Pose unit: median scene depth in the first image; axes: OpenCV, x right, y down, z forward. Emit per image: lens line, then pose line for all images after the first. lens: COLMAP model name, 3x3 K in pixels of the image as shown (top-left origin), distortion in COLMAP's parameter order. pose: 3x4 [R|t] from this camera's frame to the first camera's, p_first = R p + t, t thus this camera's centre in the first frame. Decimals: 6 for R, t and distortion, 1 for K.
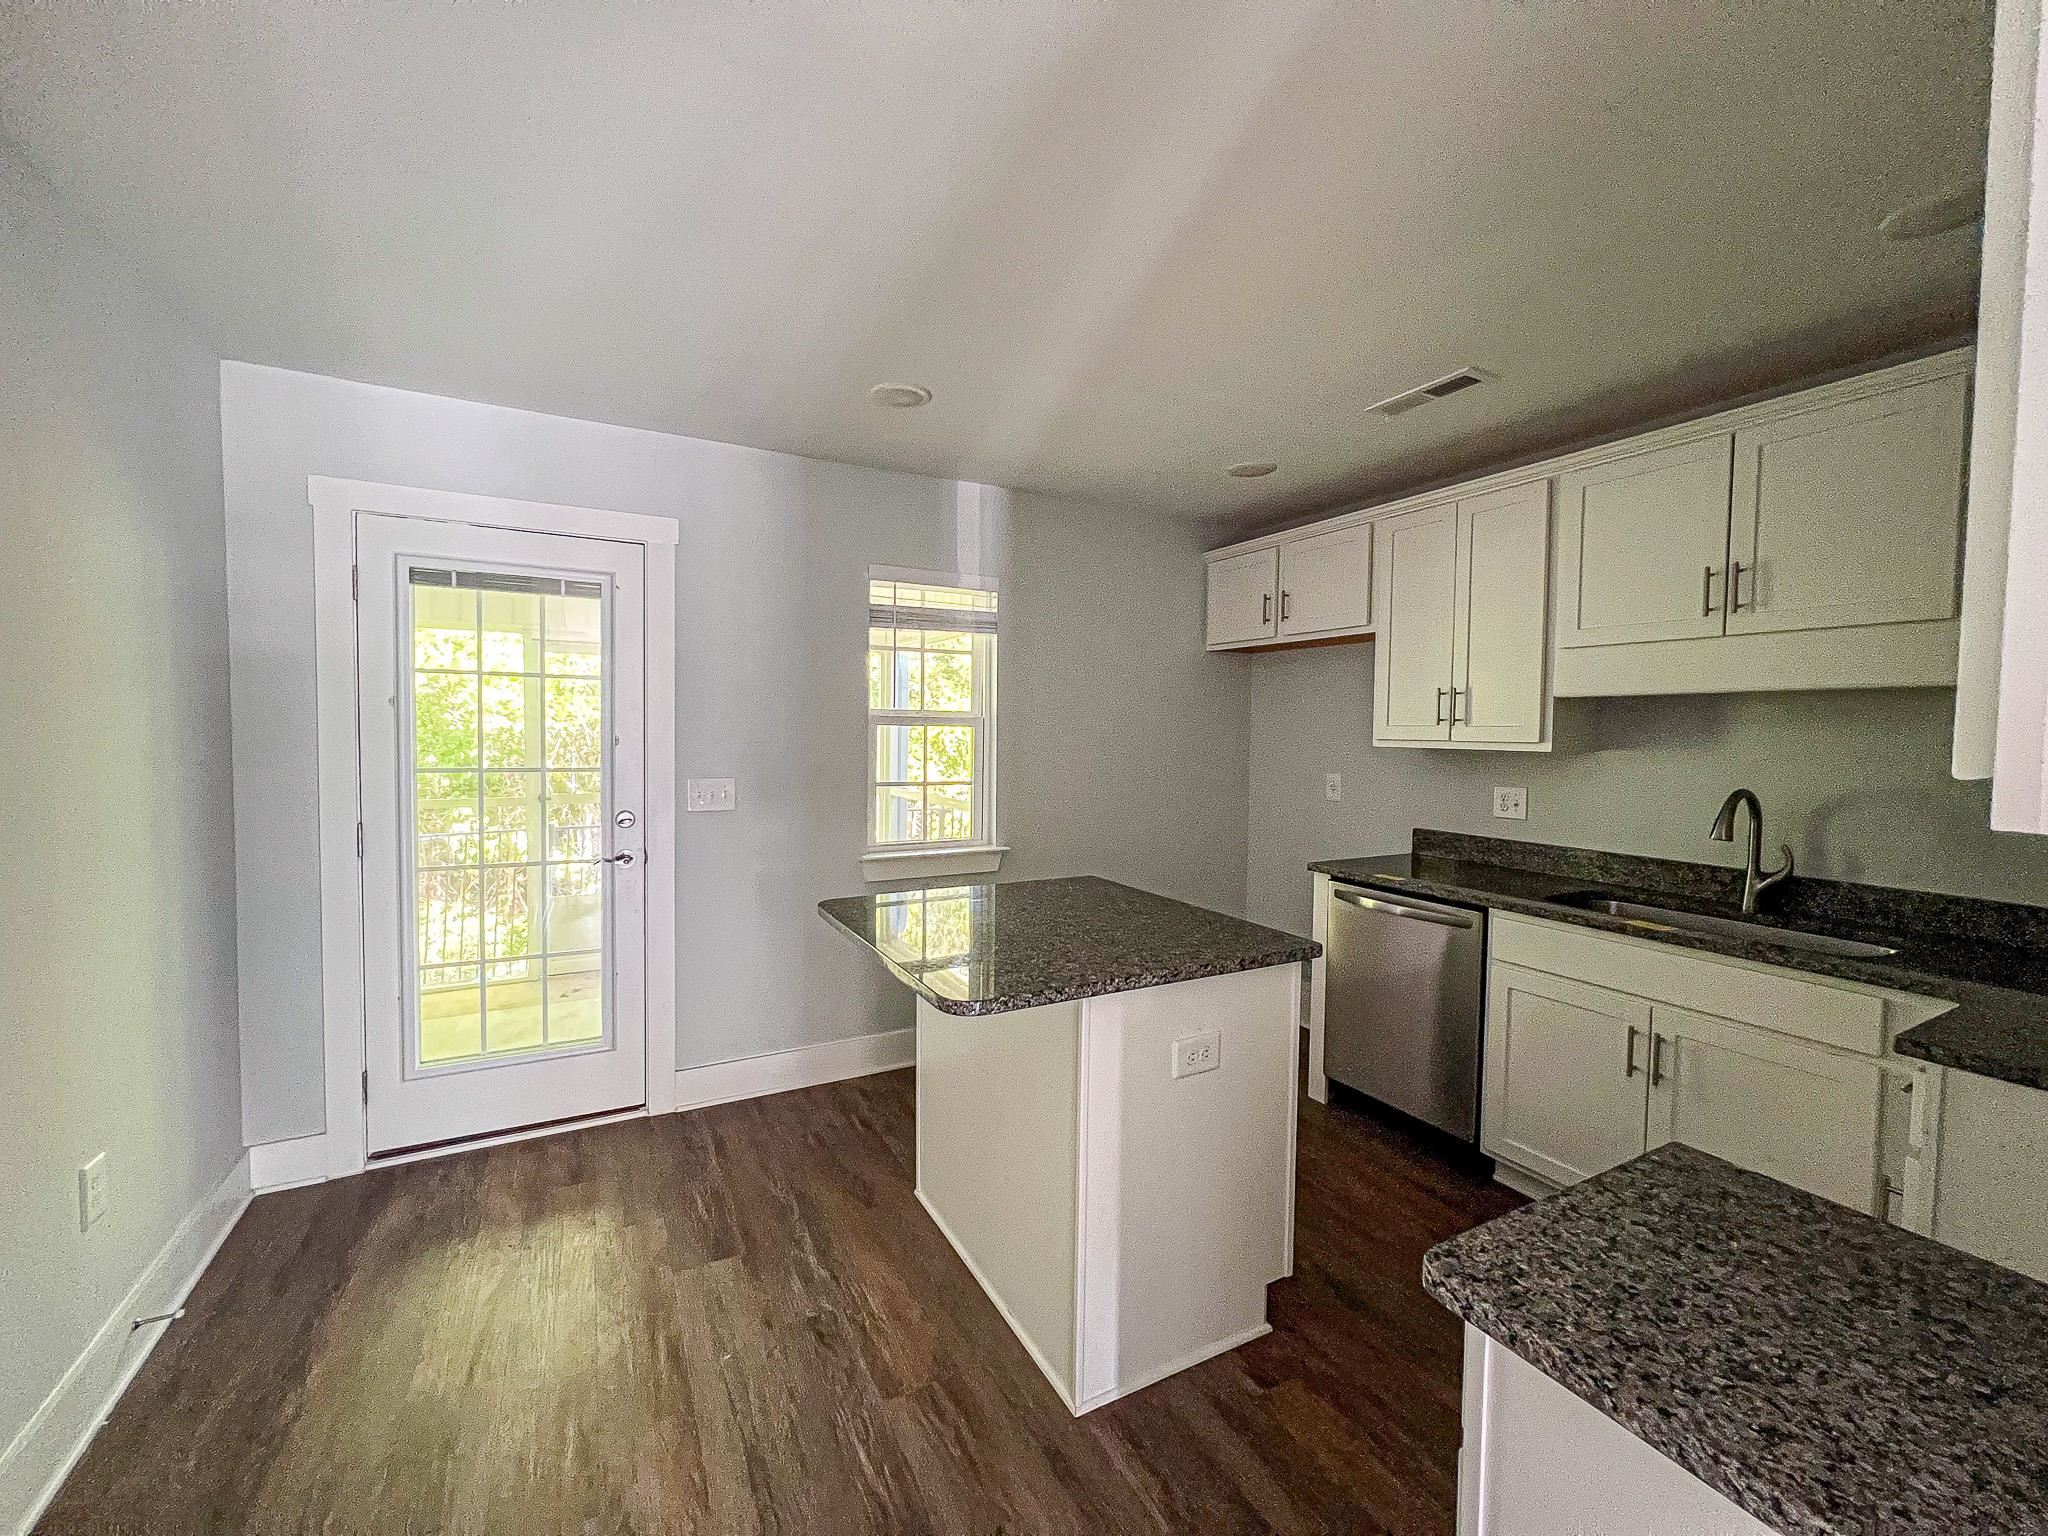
lens RADIAL K [[826.7, 0, 1021.8], [0, 826.7, 767.4], [0, 0, 1]] dist [0.001399, 0.000620]
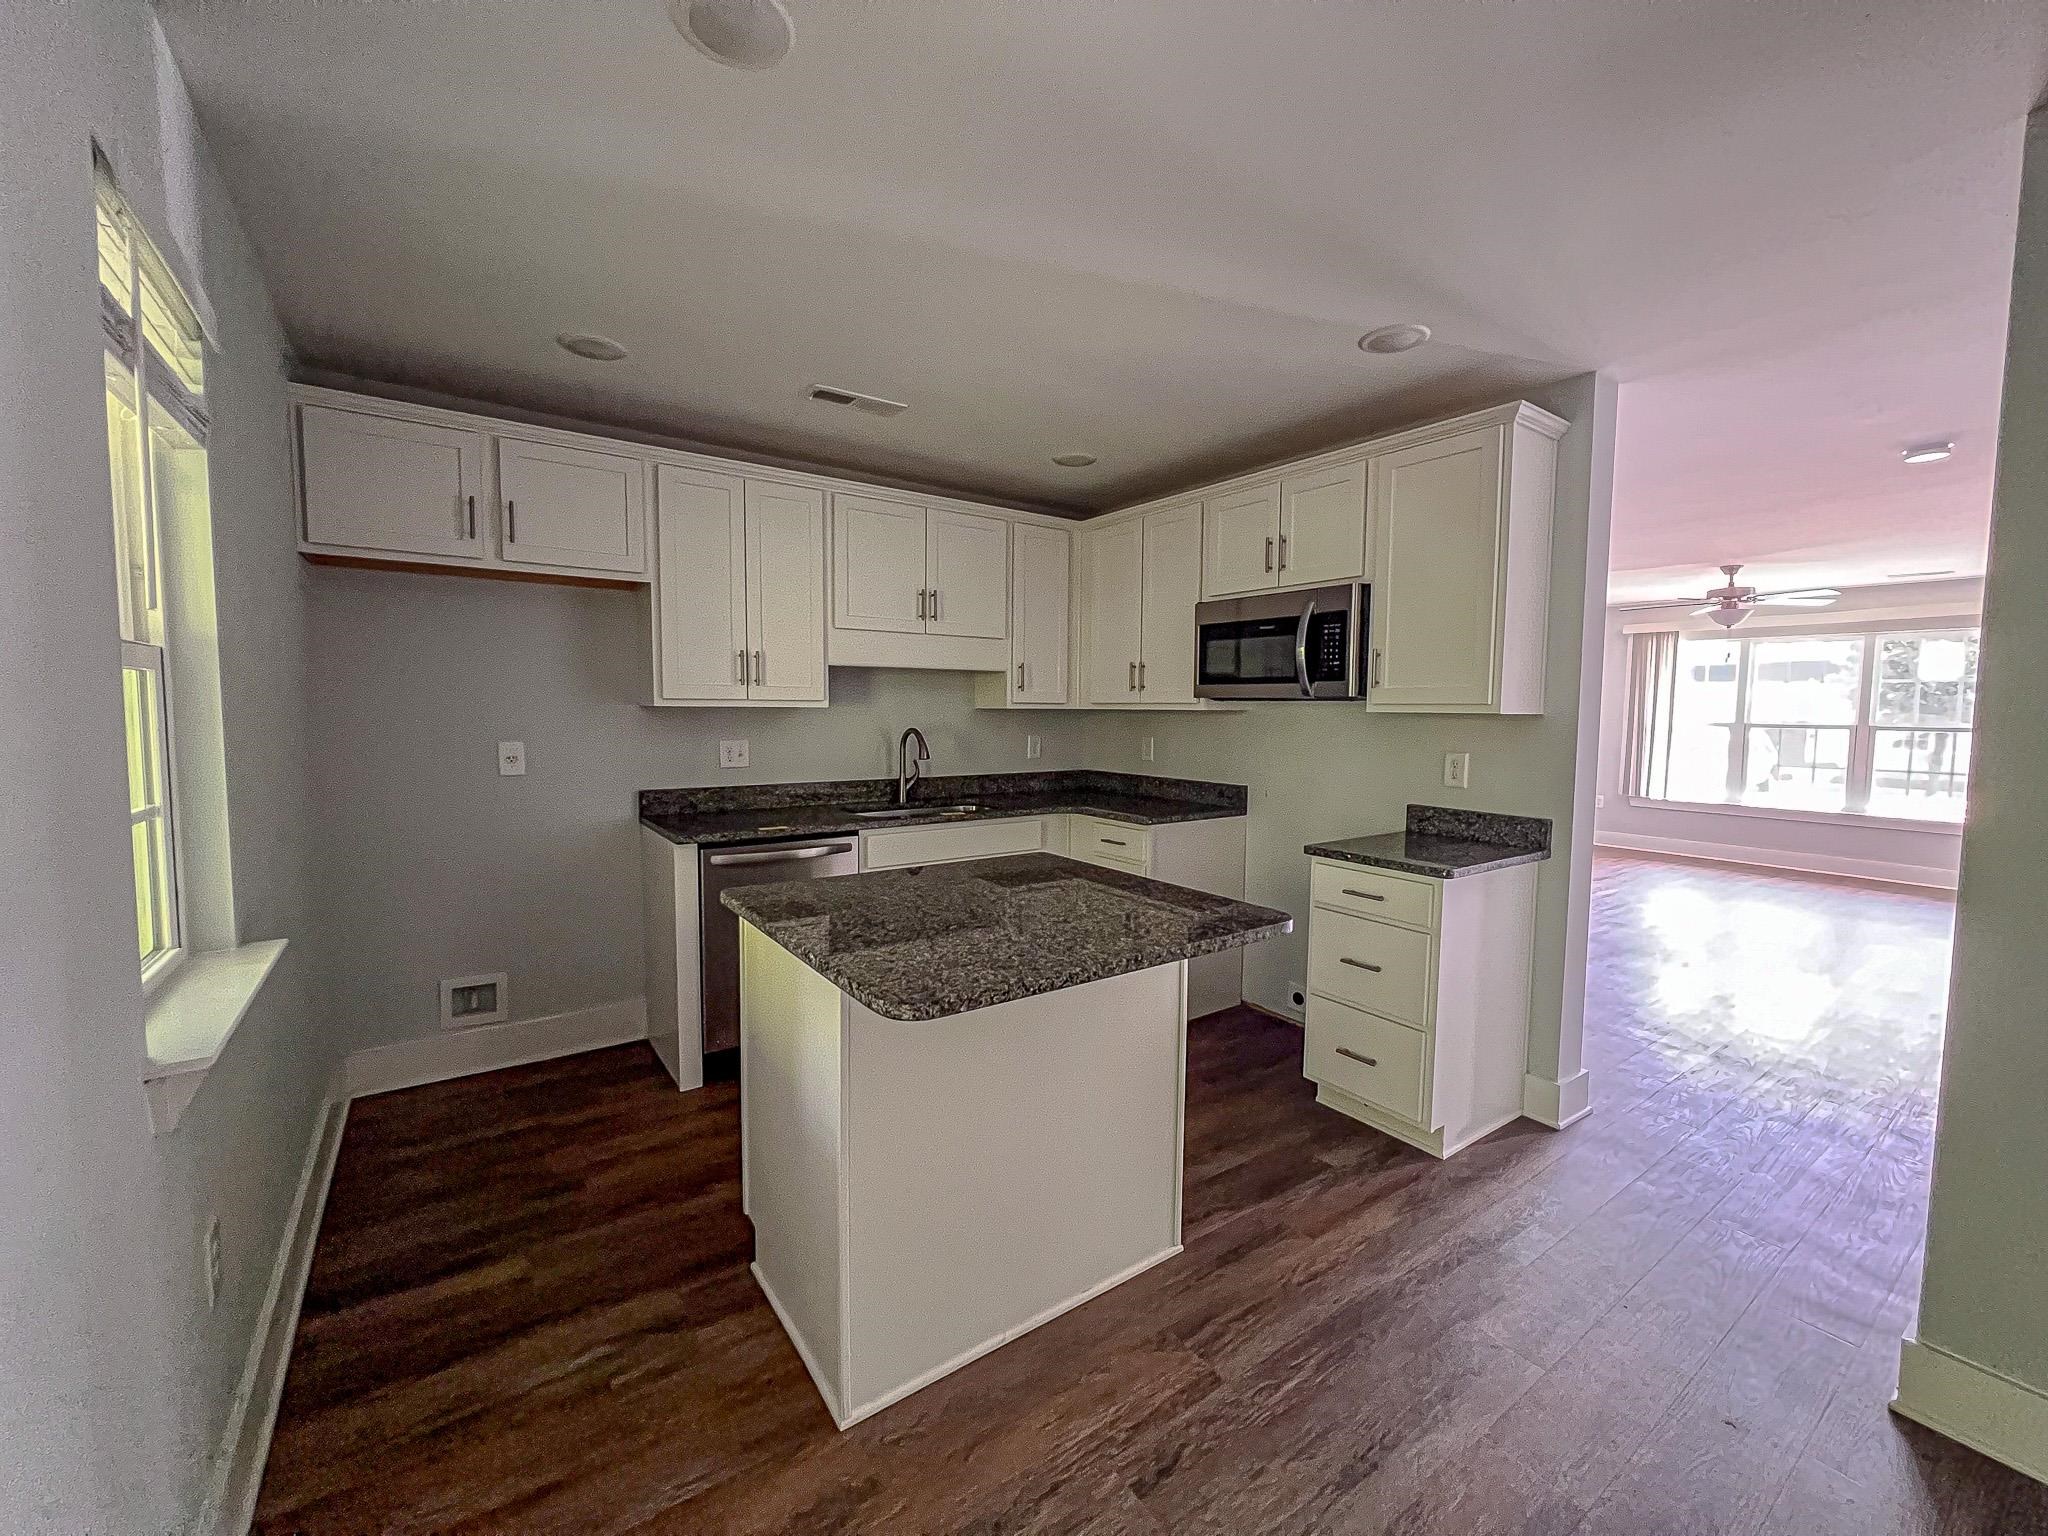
lens RADIAL K [[826.7, 0, 1021.5], [0, 826.7, 761.5], [0, 0, 1]] dist [0.001399, 0.000620]
pose [[-0.120713, -0.077624, 0.989648, -0.774984], [0.037055, 0.995891, 0.082634, -0.034739], [-0.991996, 0.046646, -0.117340, 0.981492]]
